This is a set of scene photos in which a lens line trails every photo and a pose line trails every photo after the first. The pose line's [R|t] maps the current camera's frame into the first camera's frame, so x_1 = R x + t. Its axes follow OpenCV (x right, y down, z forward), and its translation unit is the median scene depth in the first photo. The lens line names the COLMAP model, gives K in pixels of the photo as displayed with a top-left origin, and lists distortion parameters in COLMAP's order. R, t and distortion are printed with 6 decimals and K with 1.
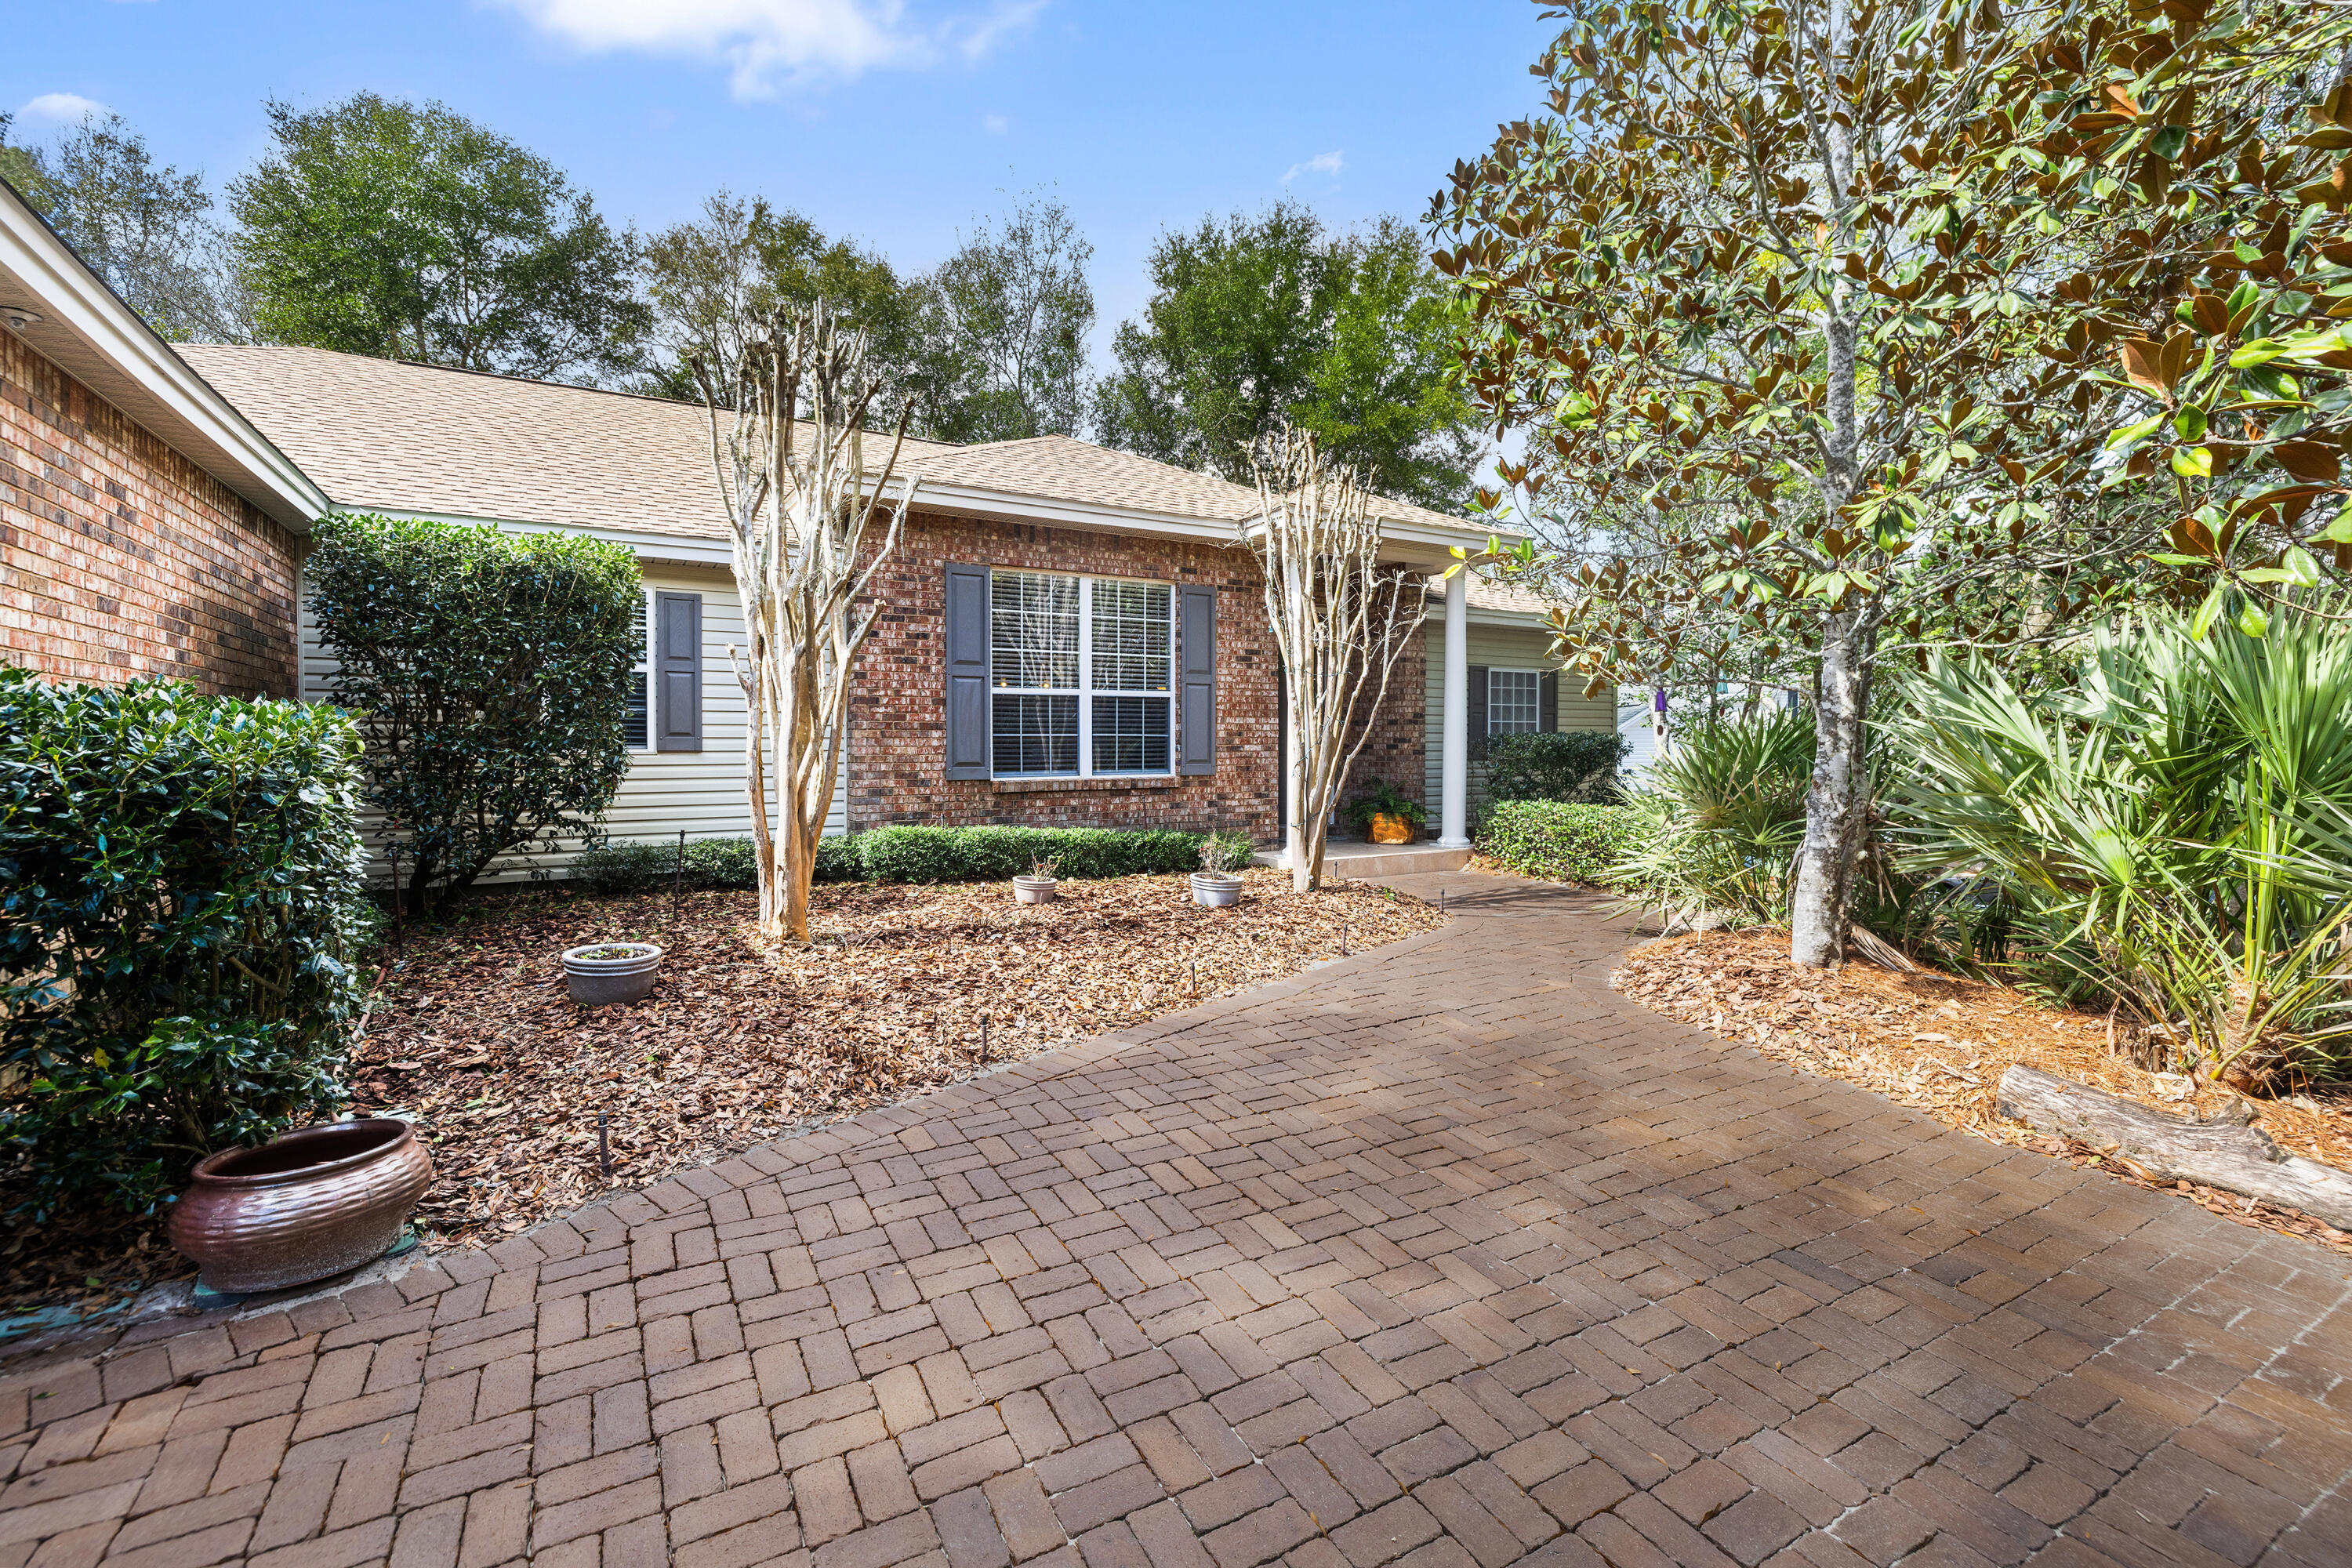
lens RADIAL K [[999.7, 0, 1173.9], [0, 999.7, 773.2], [0, 0, 1]] dist [0.006021, -0.000726]
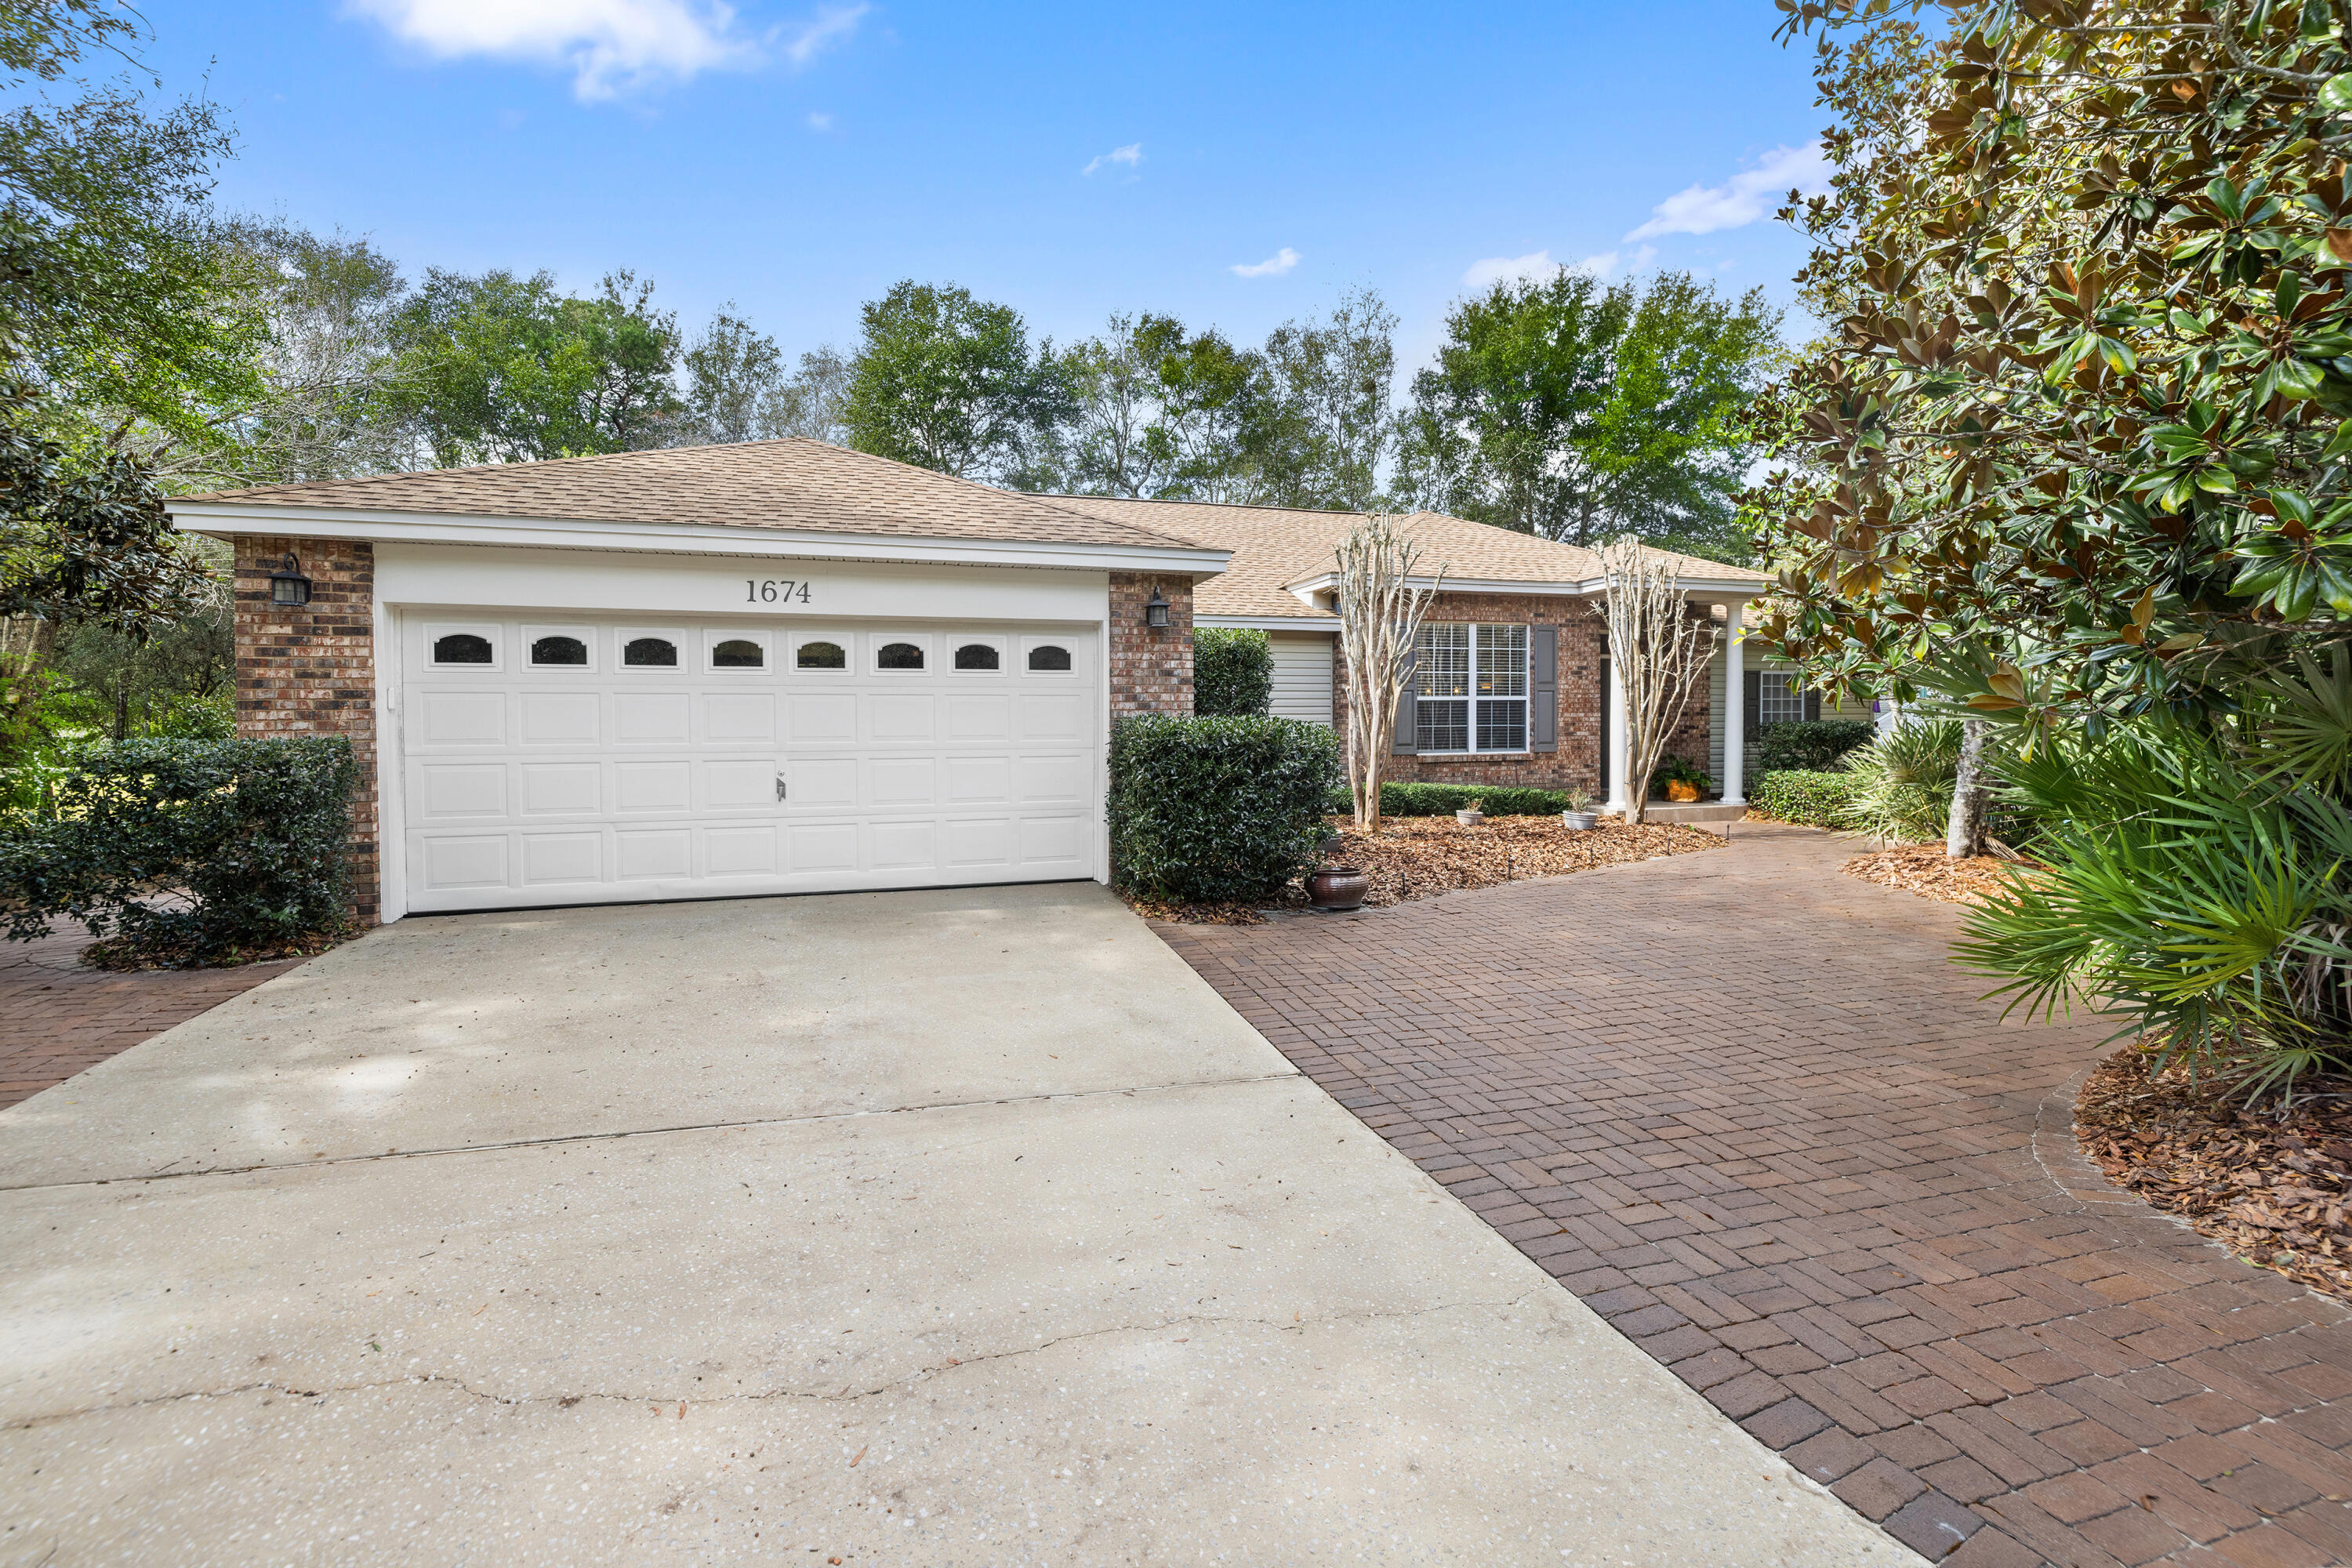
lens RADIAL K [[999.7, 0, 1191.0], [0, 999.7, 738.7], [0, 0, 1]] dist [0.006021, -0.000726]
pose [[0.977024, -0.001239, -0.213126, -0.176018], [-0.001678, 0.999907, -0.013505, 0.003201], [0.213123, 0.013552, 0.976931, -0.573730]]
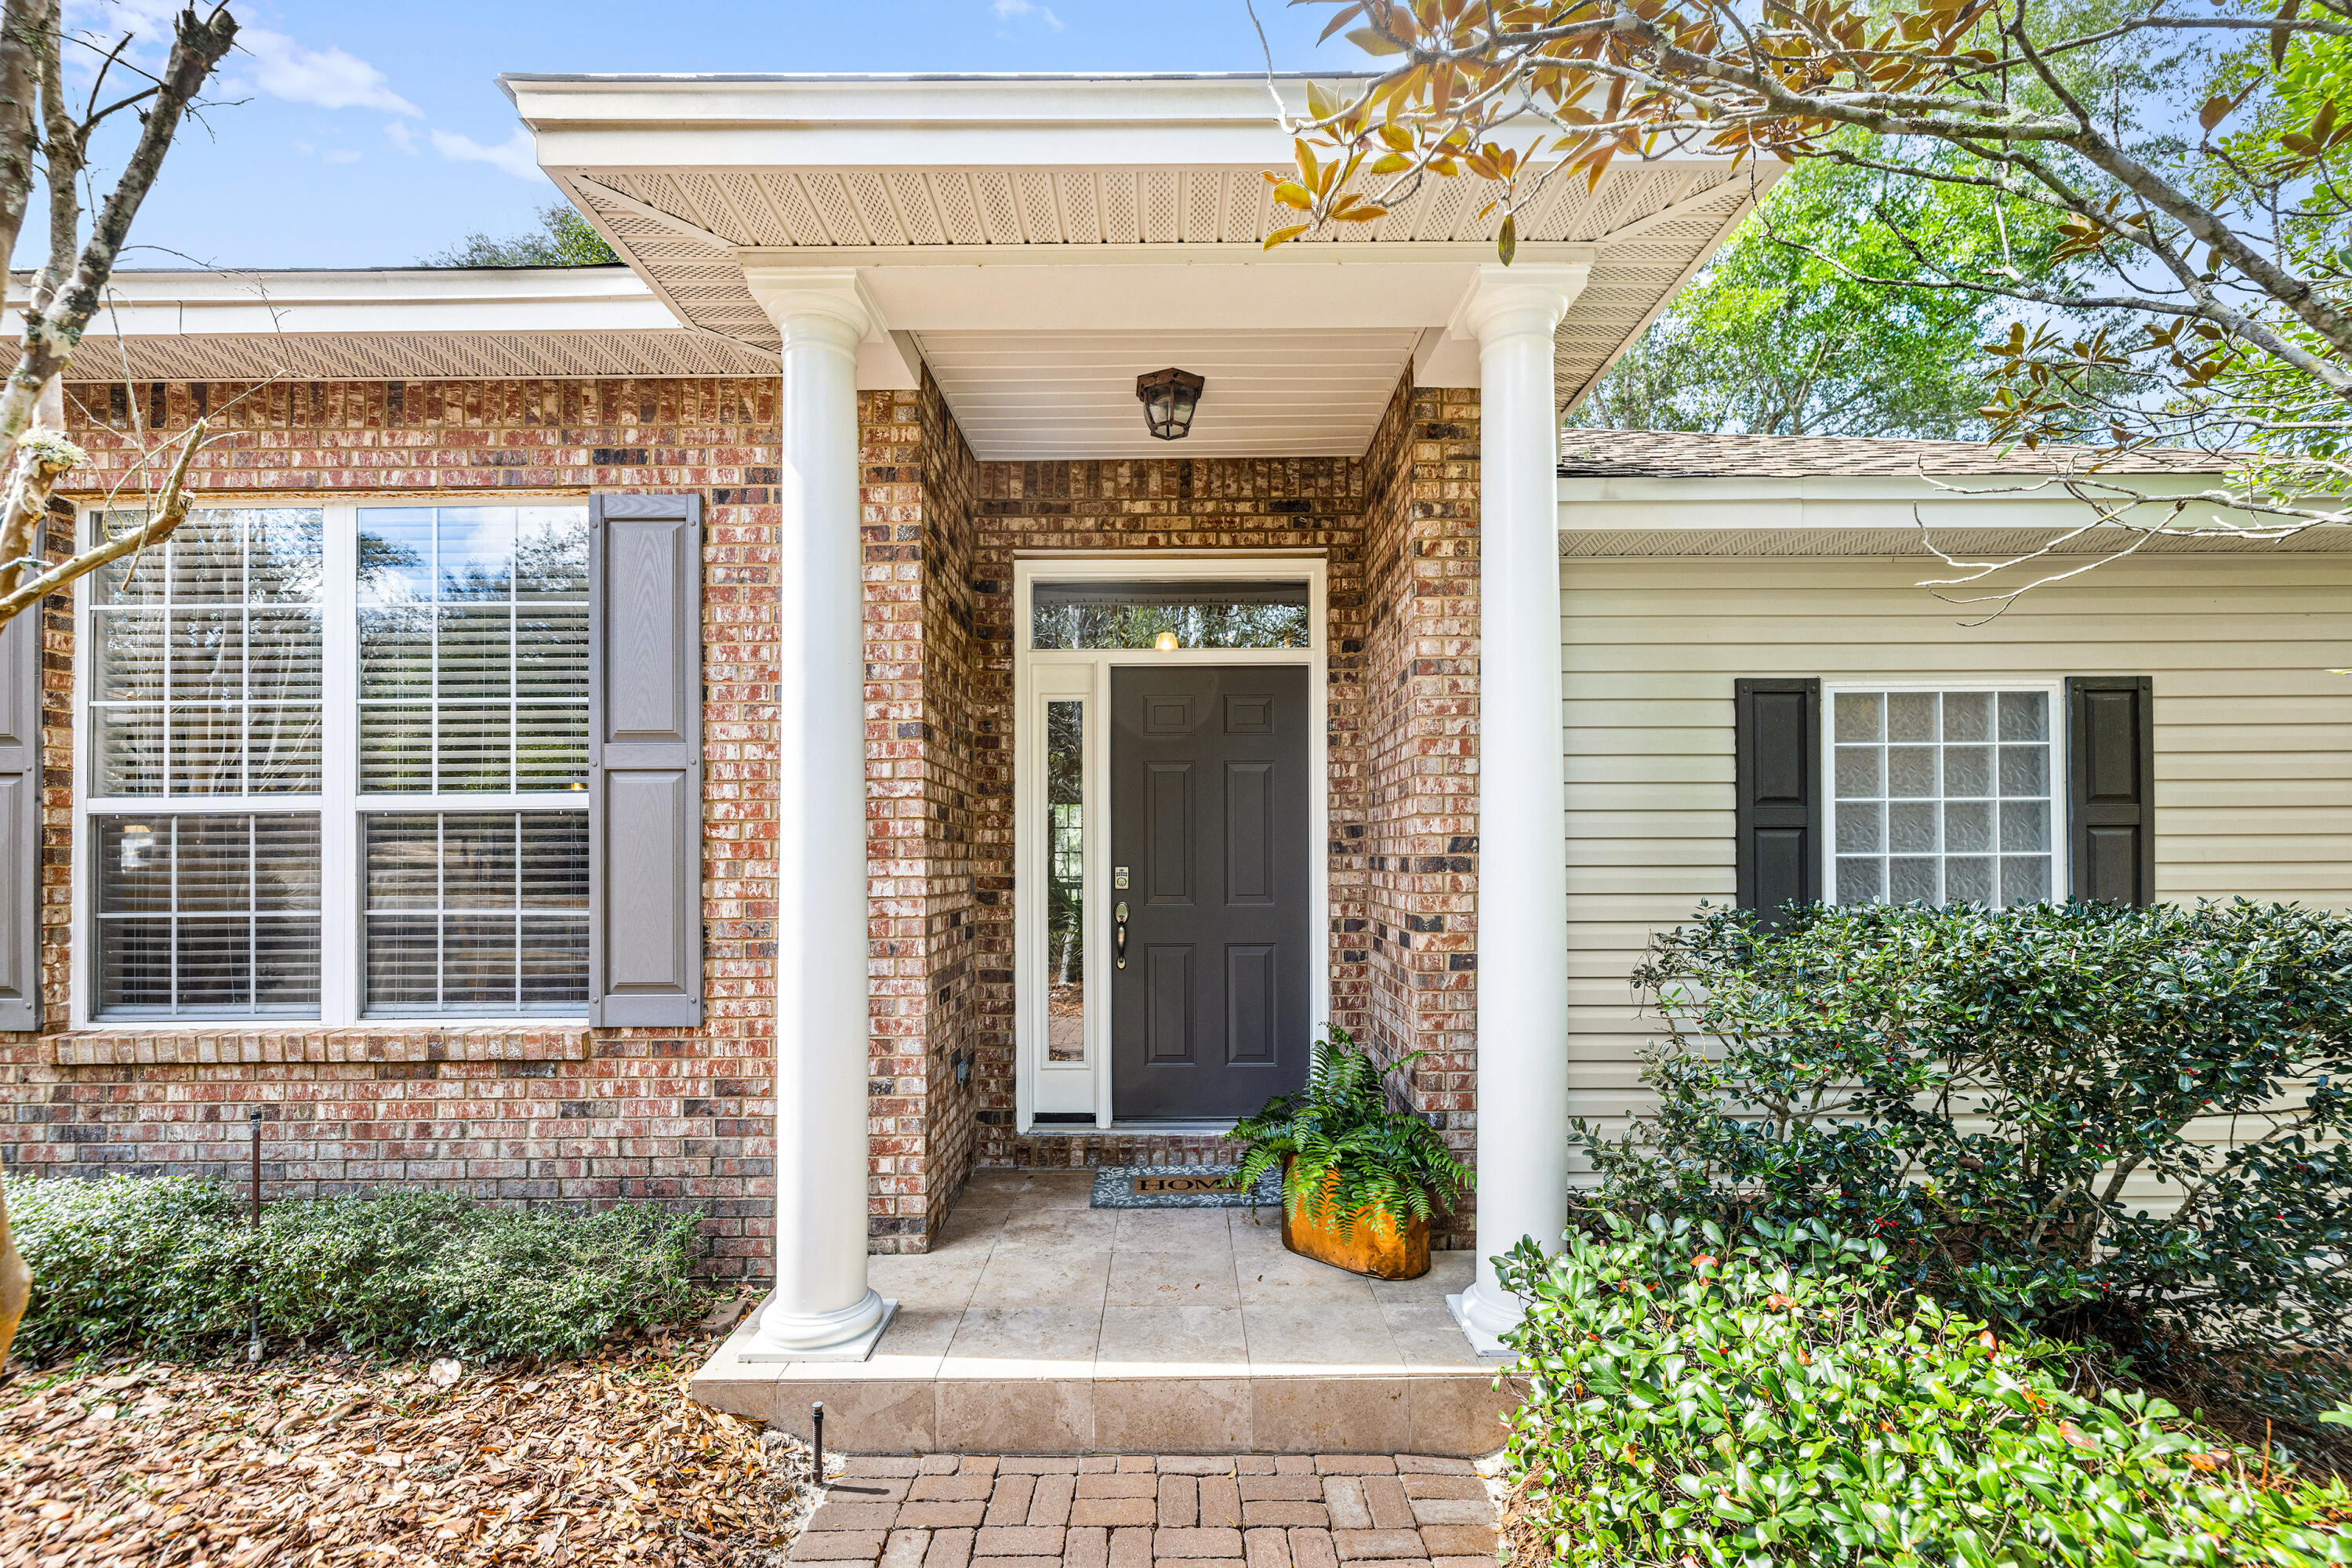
lens RADIAL K [[999.7, 0, 1155.4], [0, 999.7, 850.8], [0, 0, 1]] dist [0.006021, -0.000726]
pose [[0.872660, -0.002506, -0.488322, 0.359745], [-0.010190, 0.999676, -0.023340, -0.054314], [0.488222, 0.025343, 0.872352, 0.783926]]
